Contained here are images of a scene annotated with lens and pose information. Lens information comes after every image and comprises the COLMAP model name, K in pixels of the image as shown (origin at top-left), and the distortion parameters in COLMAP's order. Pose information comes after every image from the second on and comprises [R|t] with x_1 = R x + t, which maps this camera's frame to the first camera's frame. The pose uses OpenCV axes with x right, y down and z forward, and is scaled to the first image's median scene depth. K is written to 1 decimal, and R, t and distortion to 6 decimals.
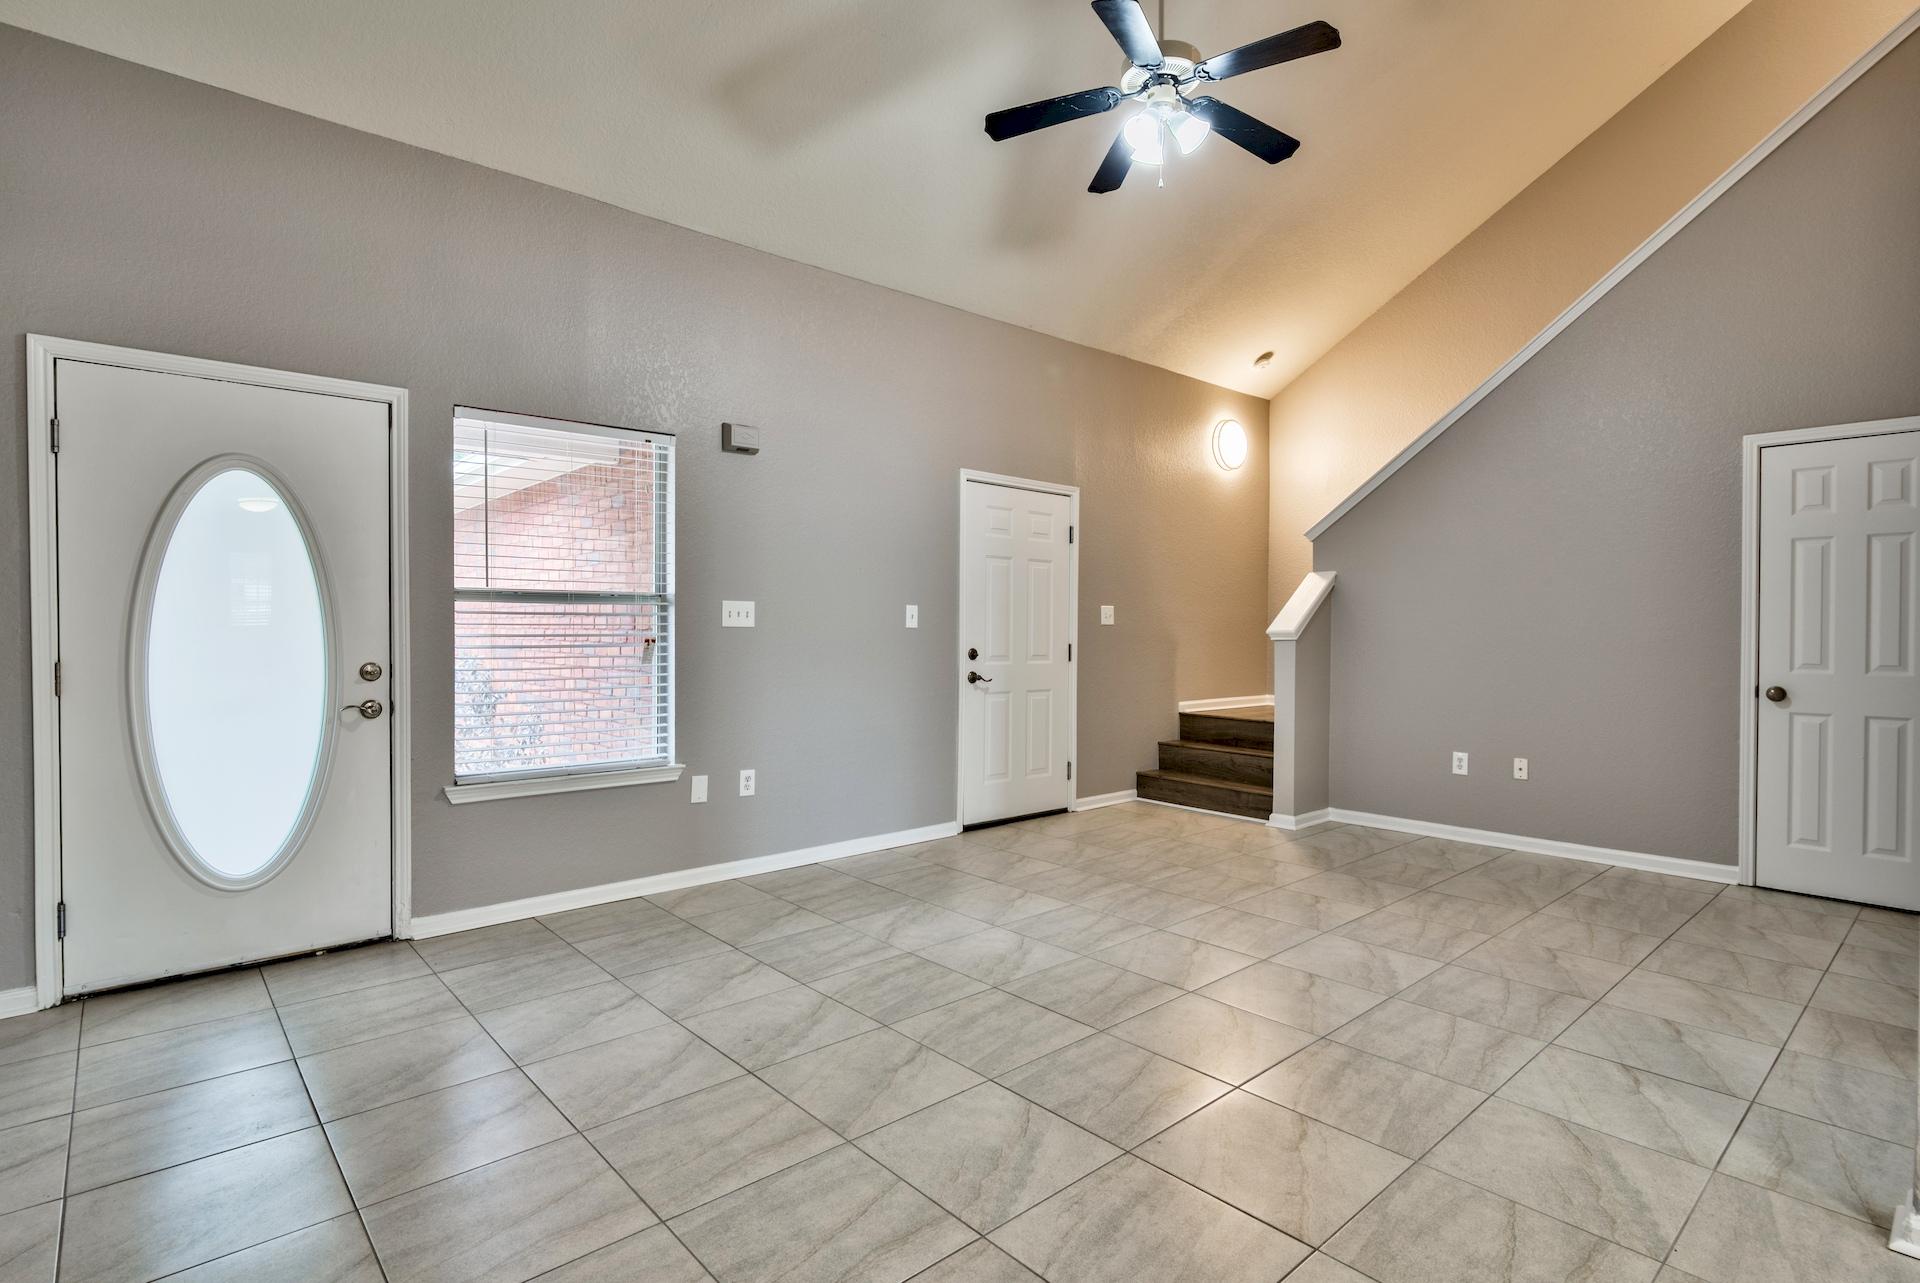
lens RADIAL K [[939.1, 0, 960.0], [0, 939.1, 641.5], [0, 0, 1]] dist [-0.000583, -0.000069]
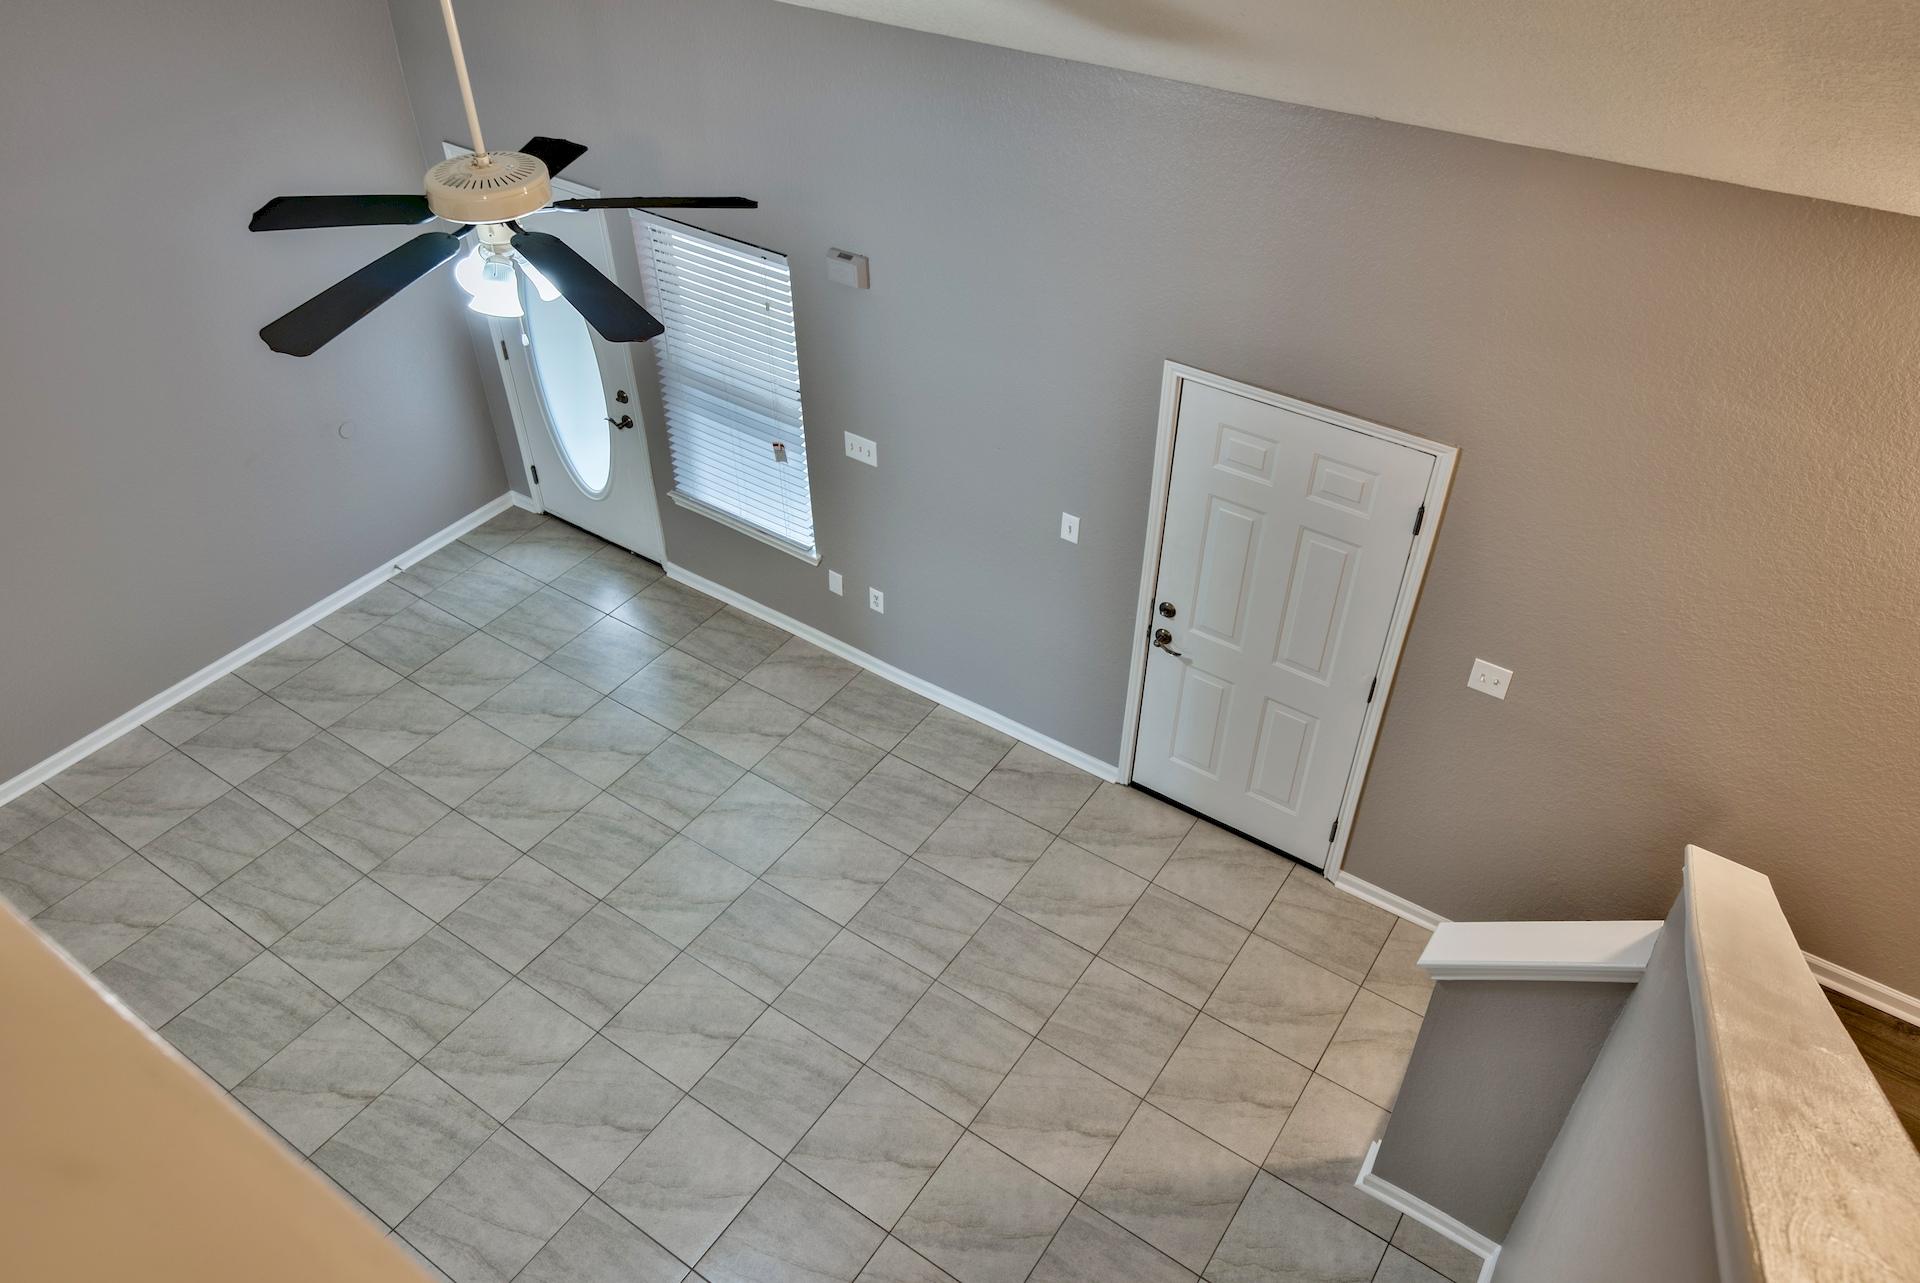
lens RADIAL K [[1379.2, 0, 960.0], [0, 1379.2, 641.5], [0, 0, 1]] dist [0.037097, 0.004488]
pose [[0.238169, 0.612714, -0.753563, 0.997639], [-0.014340, 0.778024, 0.628071, -0.795137], [0.971118, -0.138781, 0.194087, 0.877259]]
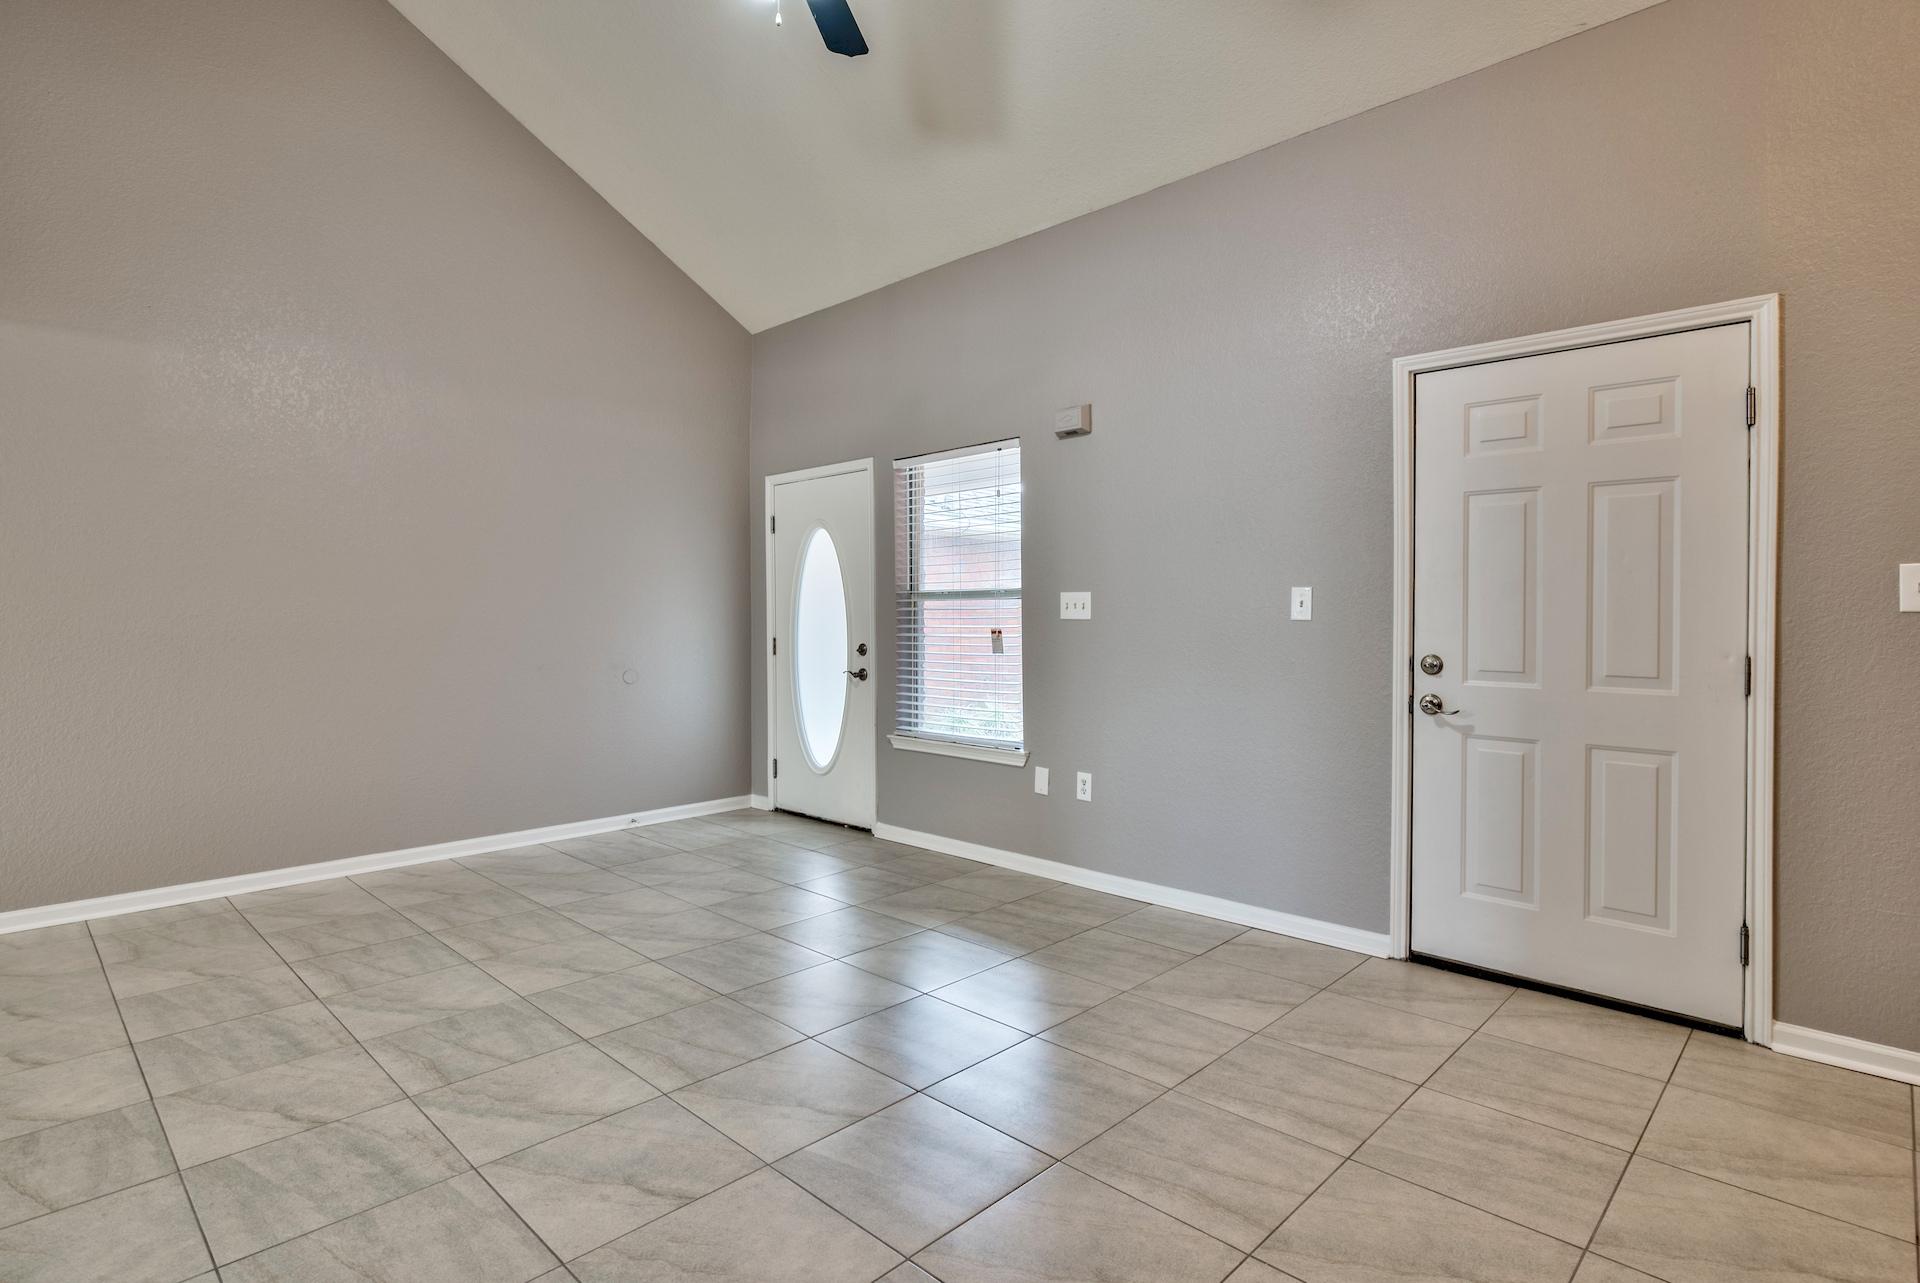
lens RADIAL K [[968.4, 0, 966.0], [0, 968.4, 611.6], [0, 0, 1]] dist [-0.000959, -0.001171]
pose [[0.075249, -0.009762, -0.997117, 0.795594], [-0.013922, 0.999844, -0.010840, -0.012184], [0.997068, 0.014697, 0.075101, 0.887945]]
